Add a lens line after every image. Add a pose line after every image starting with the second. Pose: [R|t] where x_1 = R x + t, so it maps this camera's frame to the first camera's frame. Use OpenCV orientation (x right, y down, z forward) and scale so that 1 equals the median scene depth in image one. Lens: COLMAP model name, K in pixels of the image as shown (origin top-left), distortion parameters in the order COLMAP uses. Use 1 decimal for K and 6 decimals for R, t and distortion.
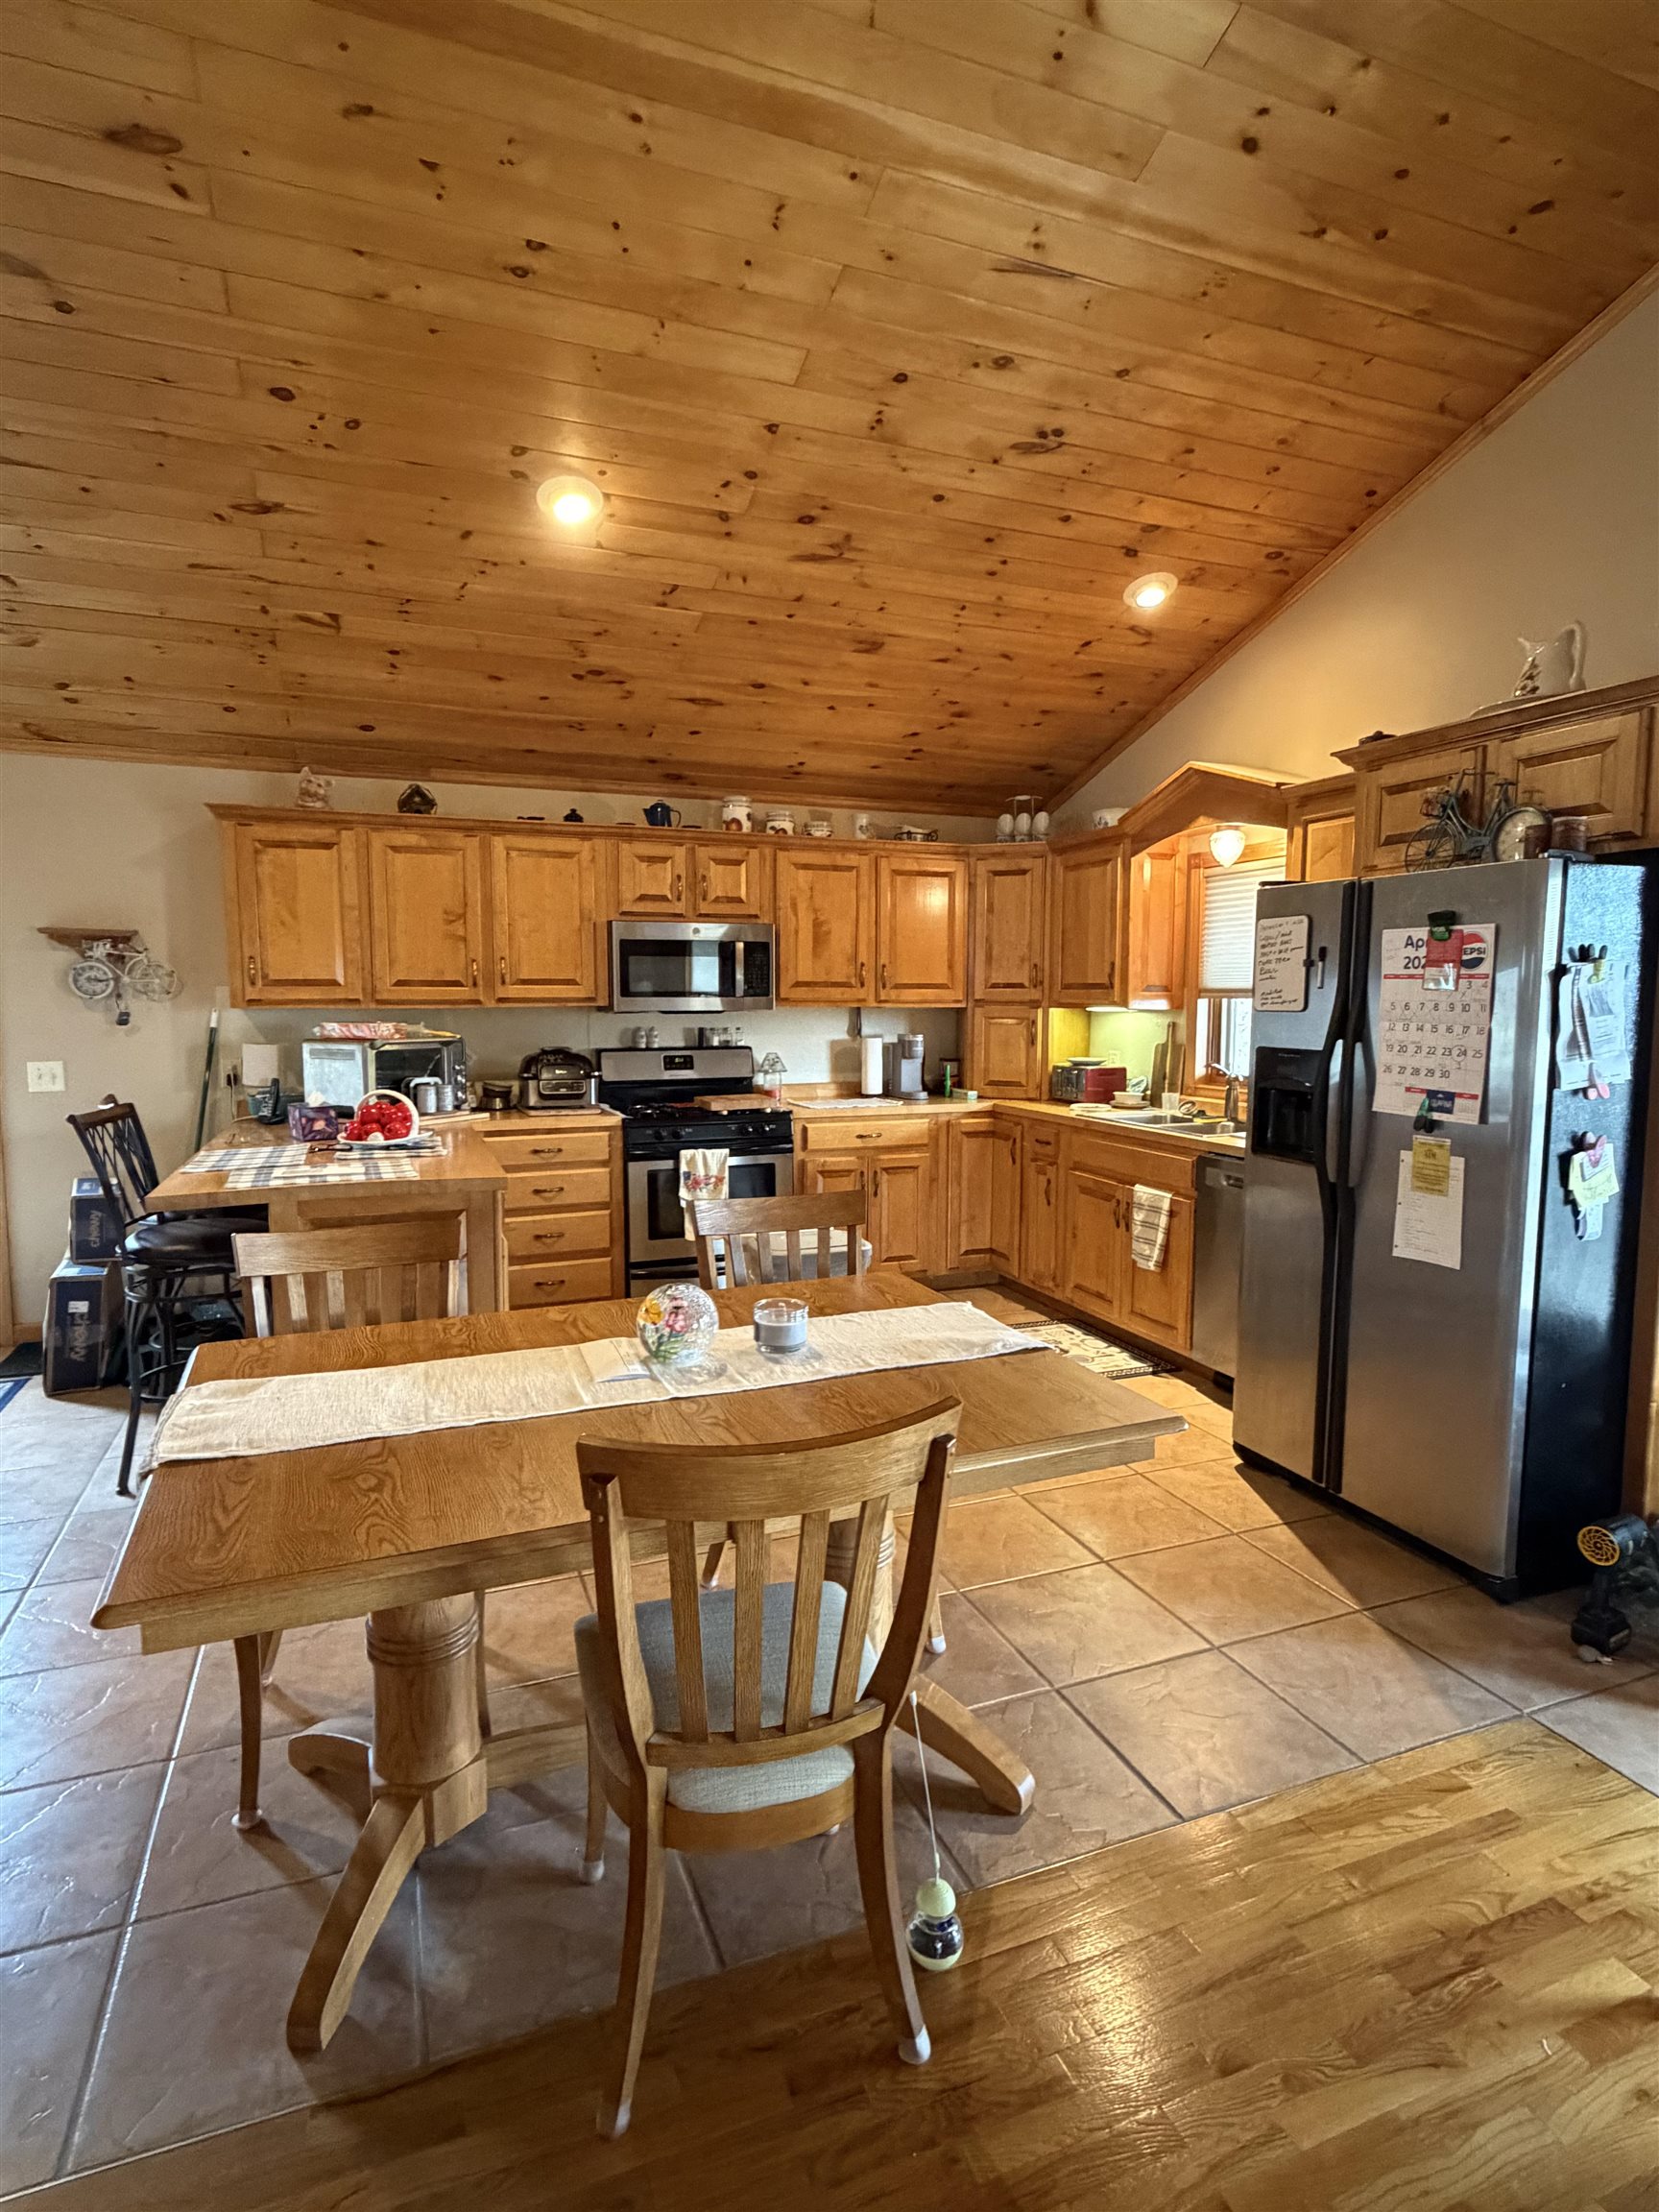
lens RADIAL K [[1162.6, 0, 829.7], [0, 1162.6, 1102.6], [0, 0, 1]] dist [0.005312, 0.001343]
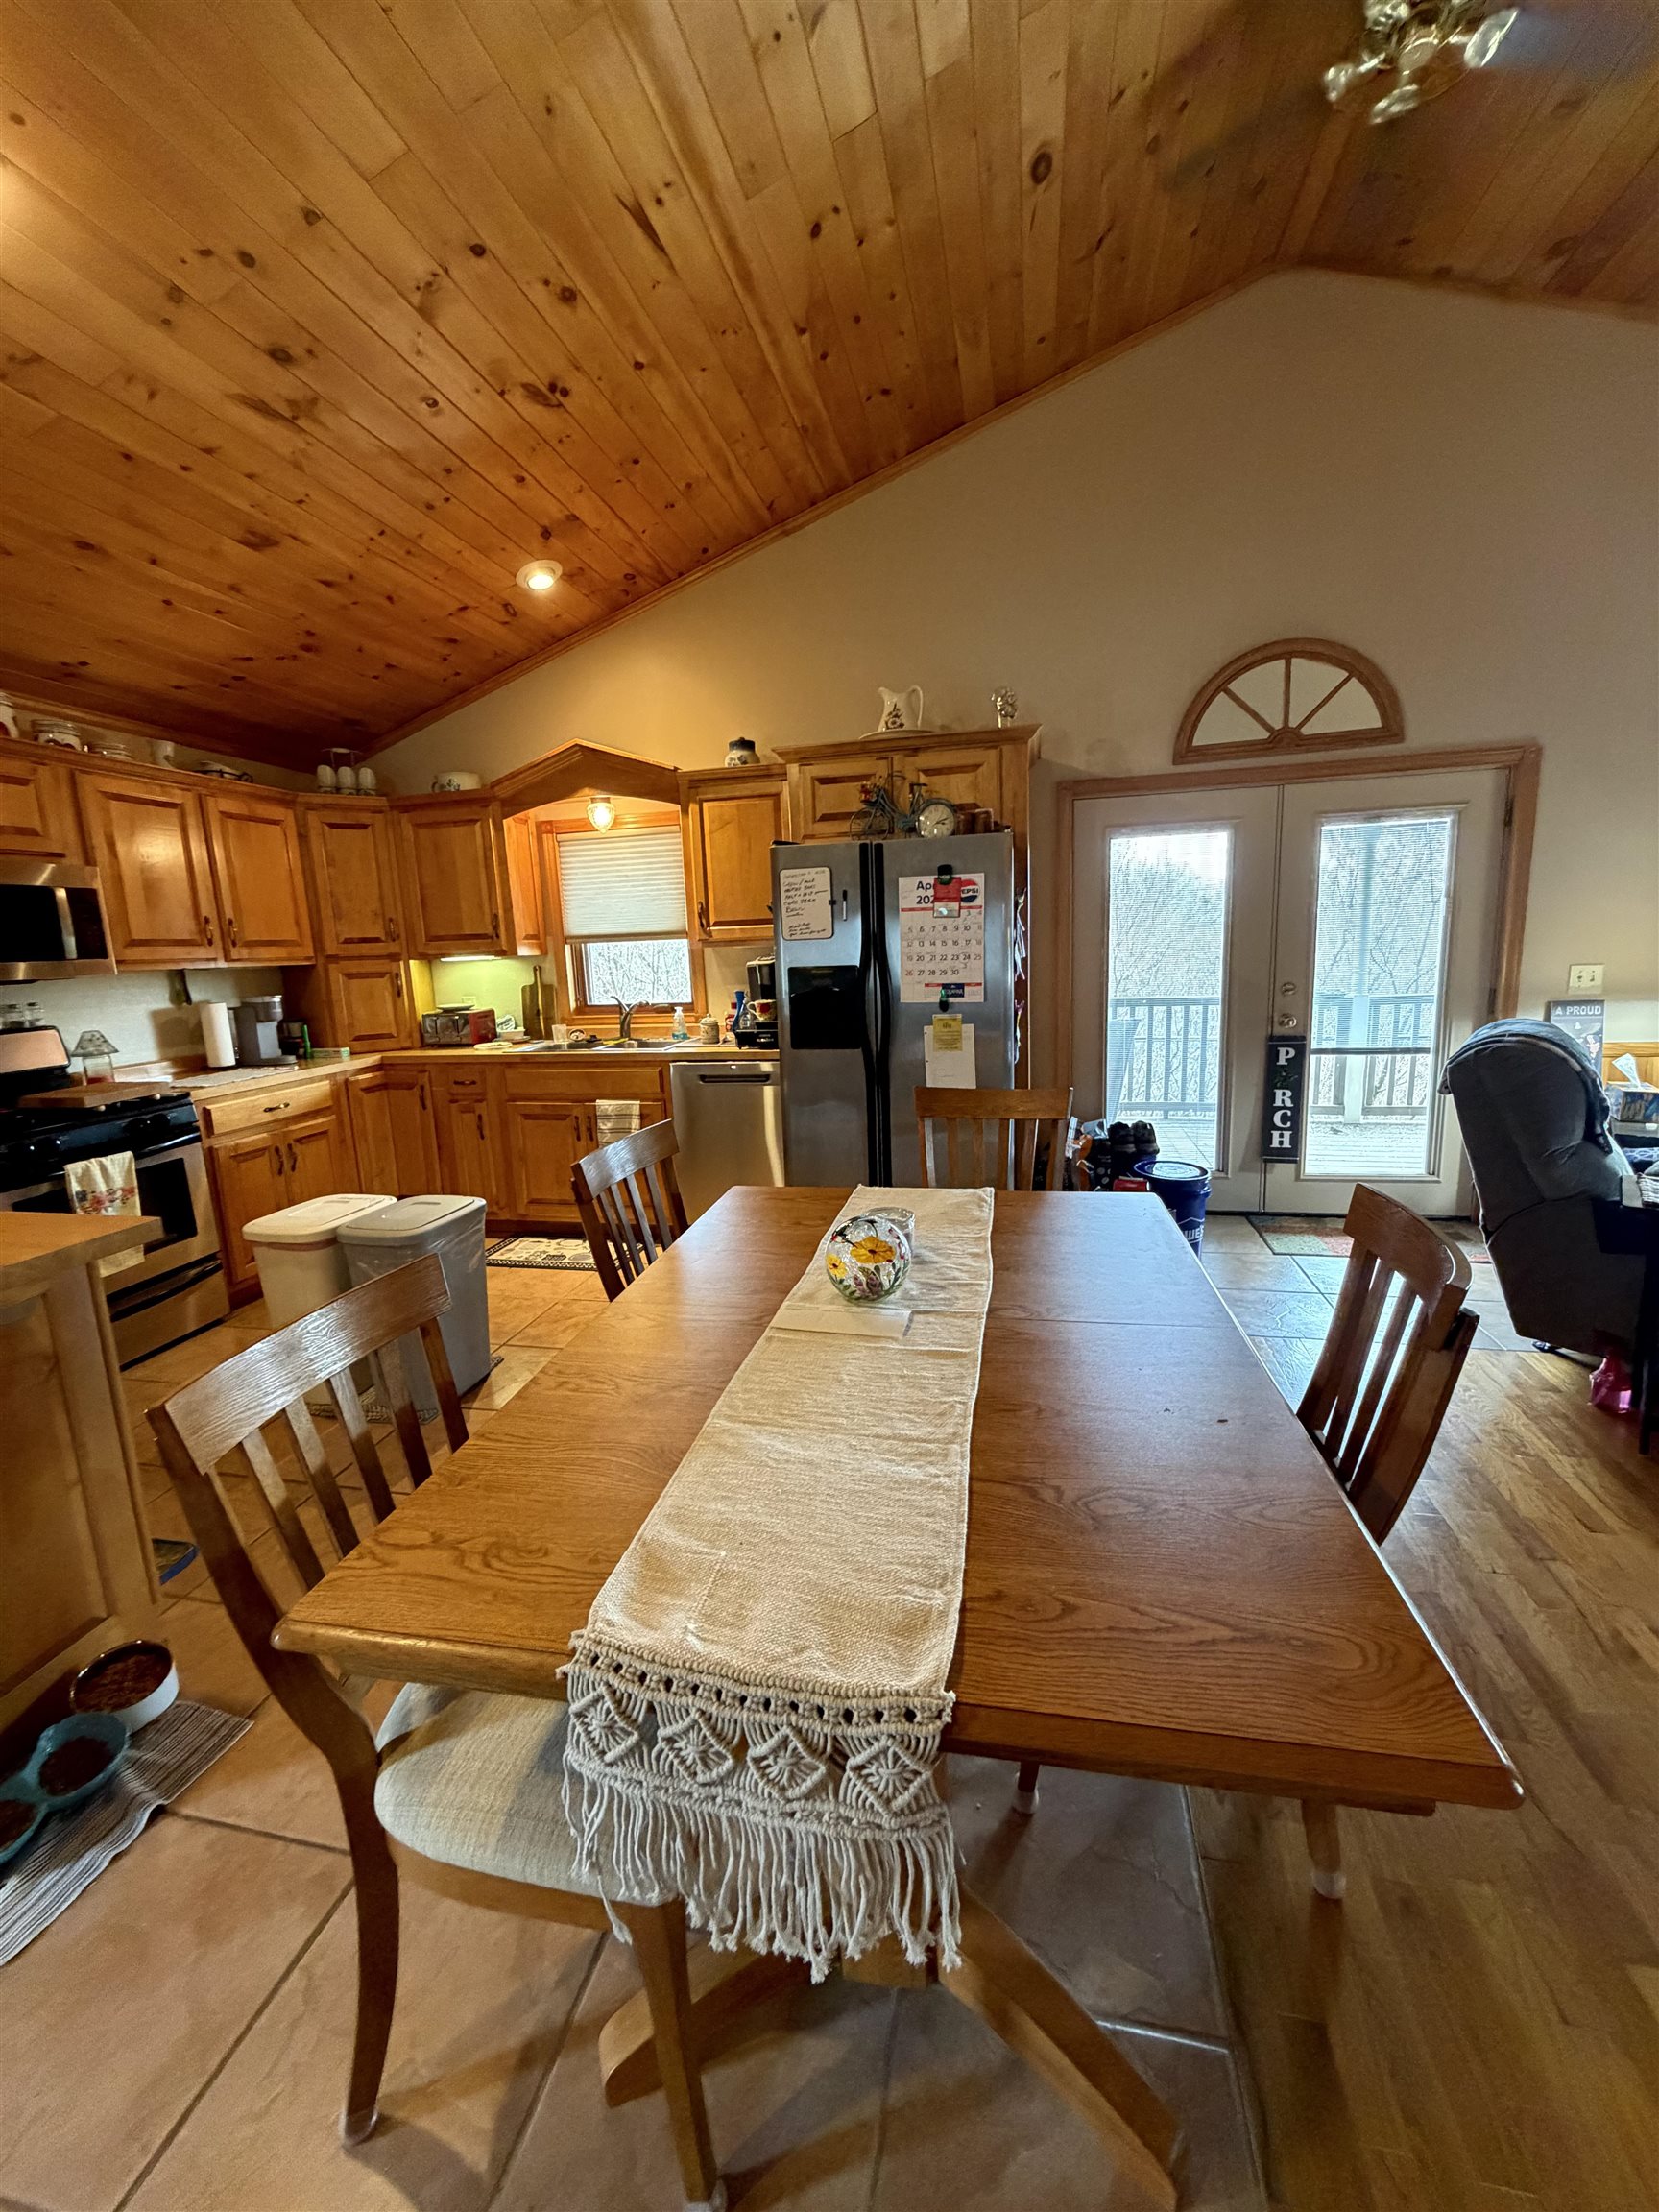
lens RADIAL K [[884.0, 0, 831.4], [0, 884.0, 1098.2], [0, 0, 1]] dist [0.001653, 0.000032]
pose [[0.557103, -0.169480, 0.812965, -0.314284], [0.118882, 0.985147, 0.123909, -0.013963], [-0.821890, 0.027617, 0.568976, 0.269955]]
